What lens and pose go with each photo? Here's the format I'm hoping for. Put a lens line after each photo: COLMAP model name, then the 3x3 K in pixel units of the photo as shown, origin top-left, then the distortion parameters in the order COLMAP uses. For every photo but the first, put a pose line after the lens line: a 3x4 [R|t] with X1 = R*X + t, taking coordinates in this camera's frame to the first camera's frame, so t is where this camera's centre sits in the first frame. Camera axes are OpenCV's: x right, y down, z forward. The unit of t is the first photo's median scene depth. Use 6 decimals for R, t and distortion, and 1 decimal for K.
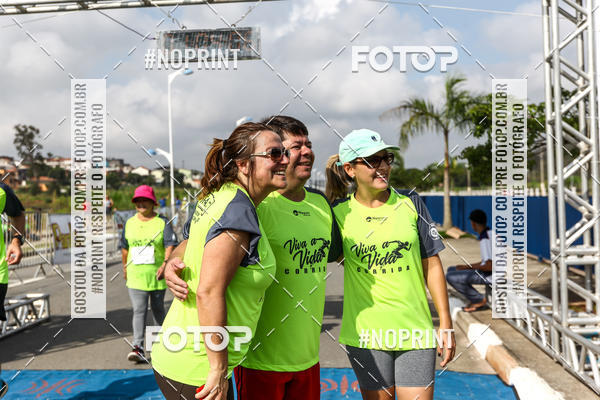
lens RADIAL K [[820.0, 0, 337.3], [0, 820.0, 195.2], [0, 0, 1]] dist [0.119226, 0.000000]
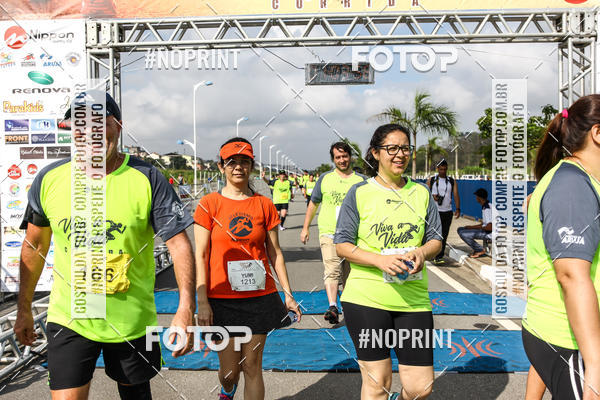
lens RADIAL K [[635.1, 0, 296.2], [0, 635.1, 197.4], [0, 0, 1]] dist [0.027151, 0.000000]
pose [[0.997043, 0.016384, 0.075085, -0.247370], [-0.018725, 0.999357, 0.030576, 0.004803], [-0.074536, -0.031892, 0.996708, -0.107465]]
